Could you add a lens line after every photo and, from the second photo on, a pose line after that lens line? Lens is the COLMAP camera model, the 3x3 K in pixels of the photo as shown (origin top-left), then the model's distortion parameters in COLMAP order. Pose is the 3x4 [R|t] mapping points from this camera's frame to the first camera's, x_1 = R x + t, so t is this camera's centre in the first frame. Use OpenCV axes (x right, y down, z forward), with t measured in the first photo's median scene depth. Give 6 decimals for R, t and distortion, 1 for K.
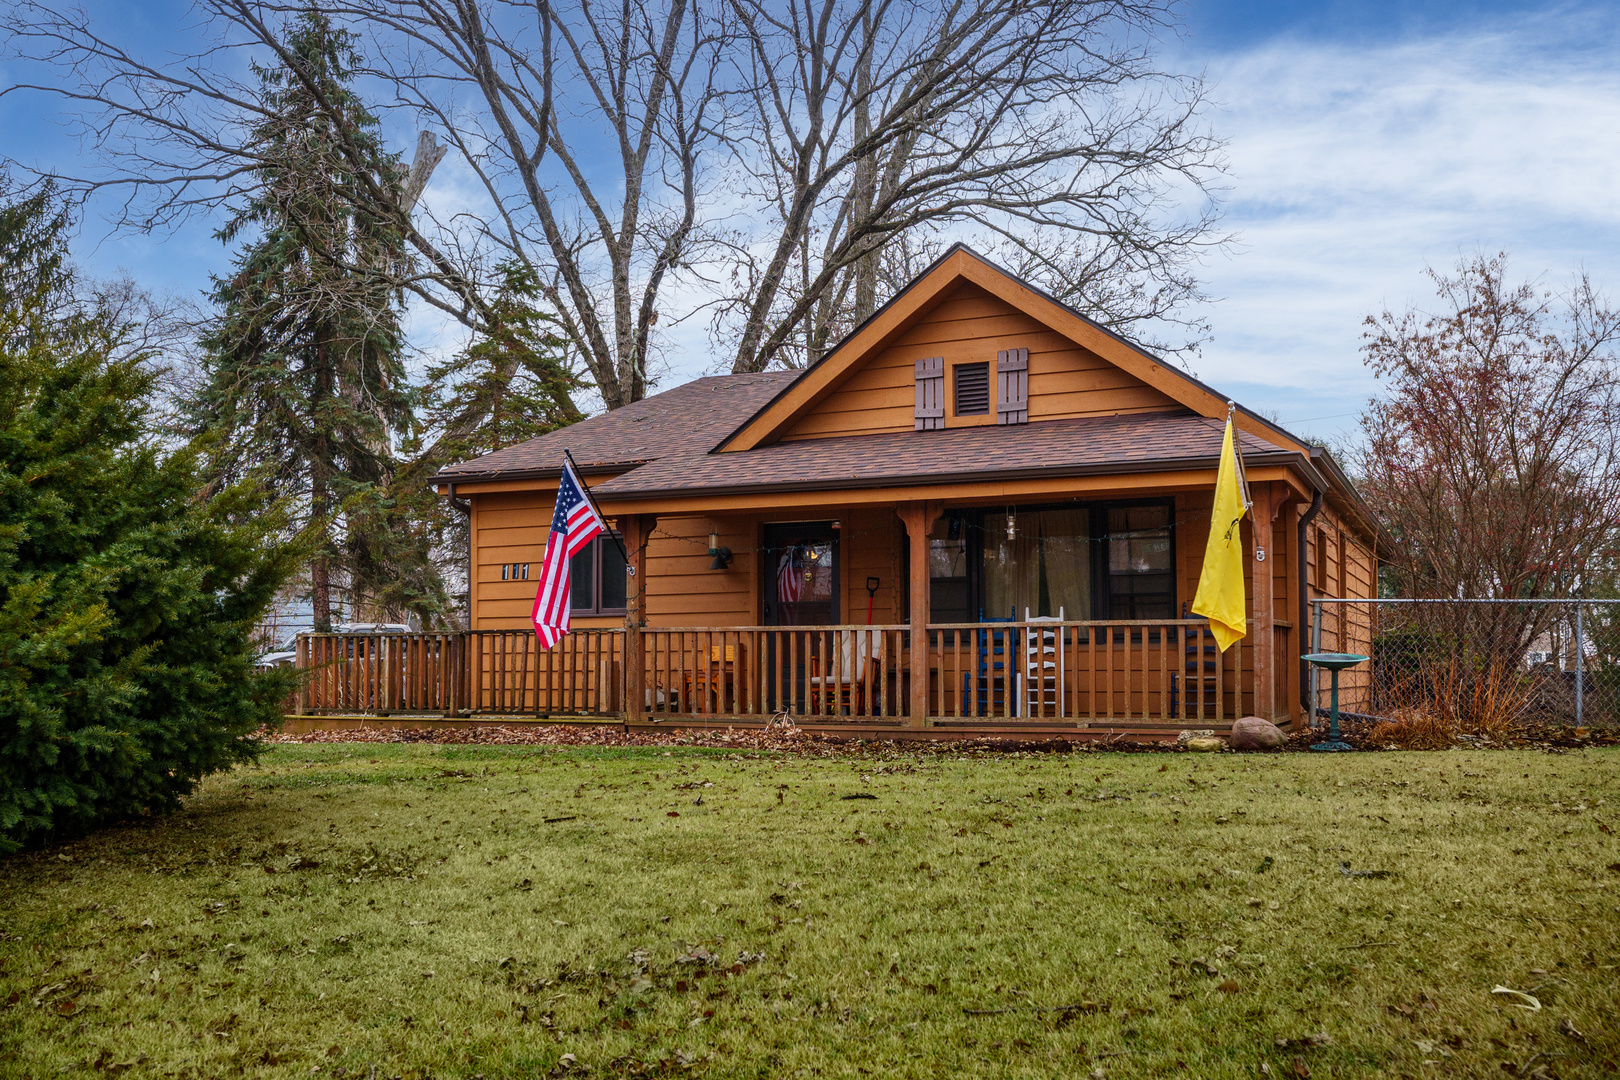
lens RADIAL K [[1451.3, 0, 815.4], [0, 1451.3, 567.1], [0, 0, 1]] dist [-0.008307, -0.012179]
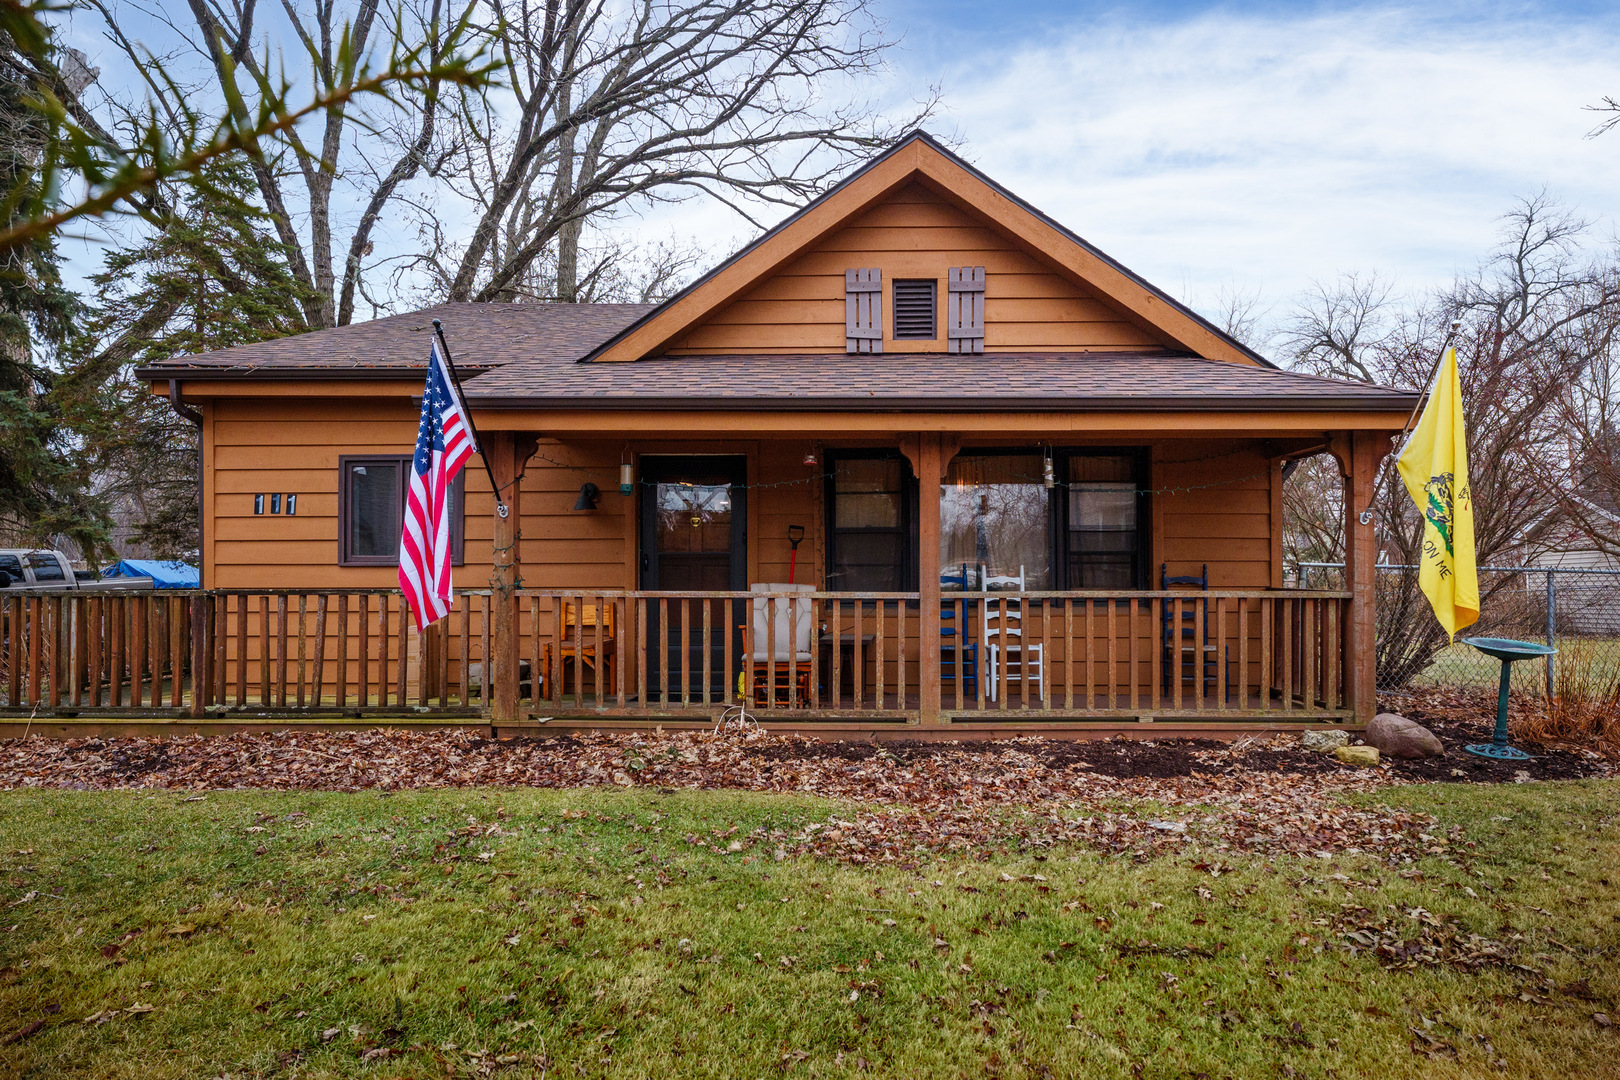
lens RADIAL K [[954.4, 0, 810.0], [0, 954.4, 540.0], [0, 0, 1]] dist [0.001261, 0.000197]
pose [[0.916367, 0.013469, 0.400112, -0.168718], [-0.029196, 0.999021, 0.033236, -0.003043], [-0.399273, -0.042138, 0.915863, 0.486671]]
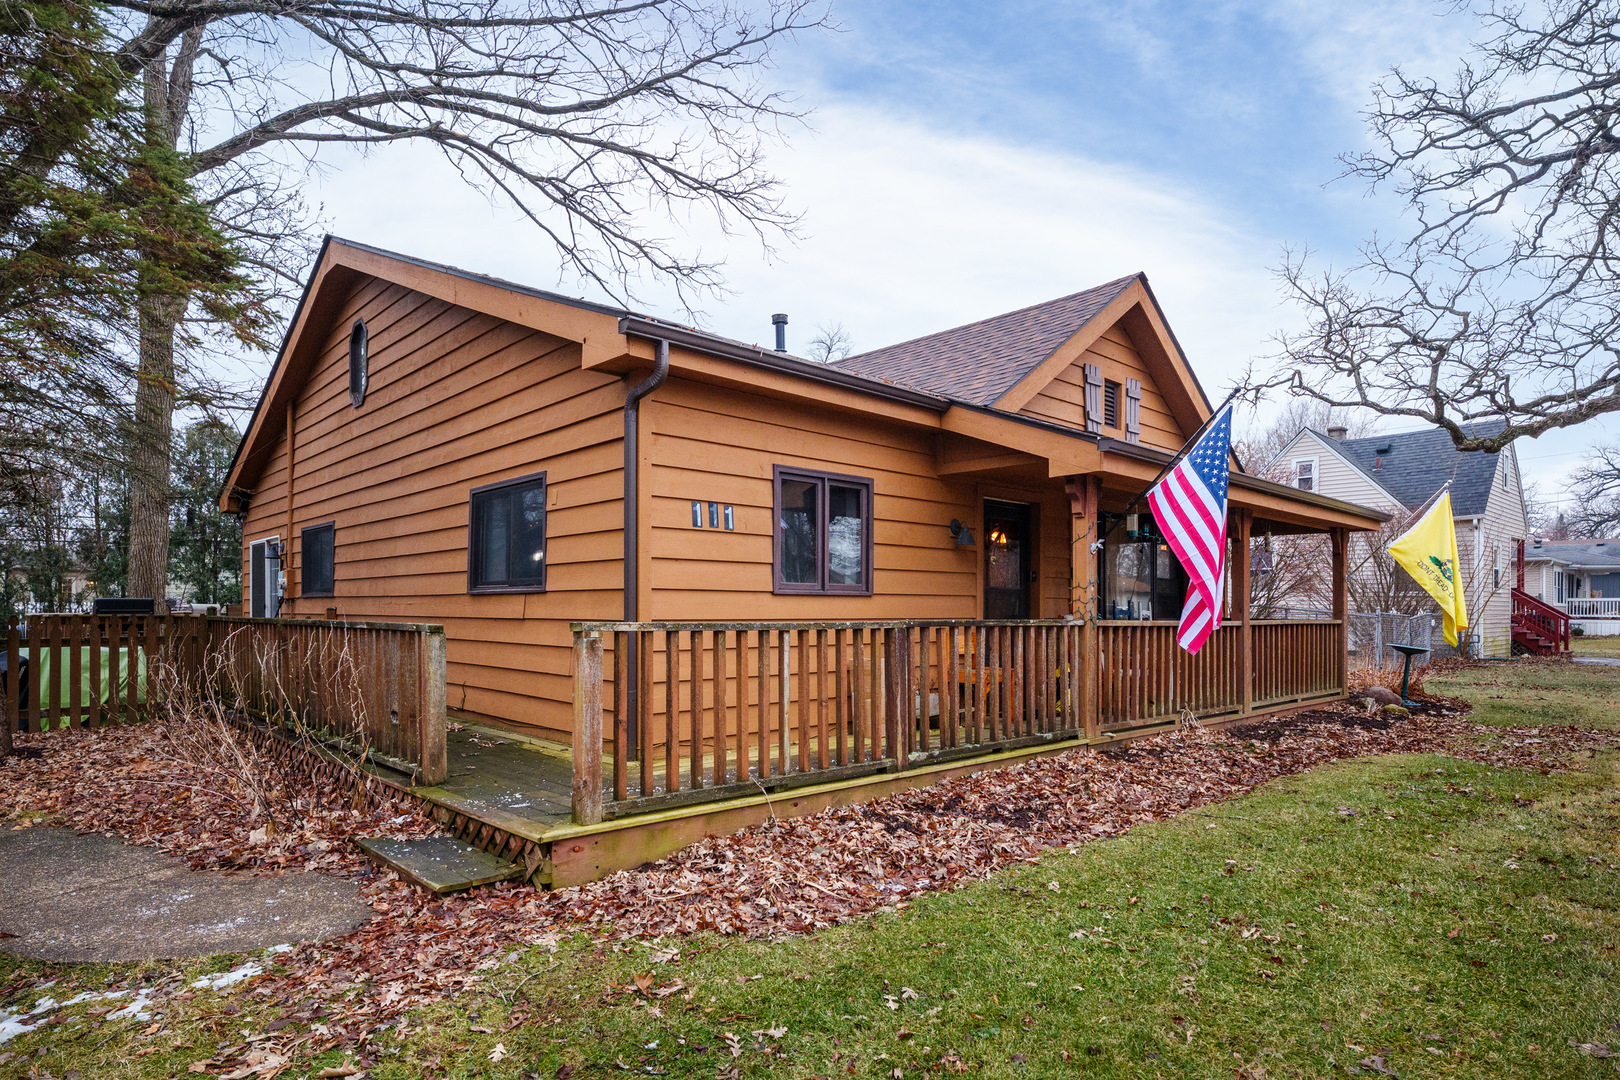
lens RADIAL K [[906.3, 0, 808.3], [0, 906.3, 605.0], [0, 0, 1]] dist [-0.001924, -0.000473]
pose [[0.366000, 0.005503, 0.930598, -0.609397], [-0.077965, 0.996648, 0.024770, 0.031282], [-0.927343, -0.081620, 0.365203, 0.921461]]
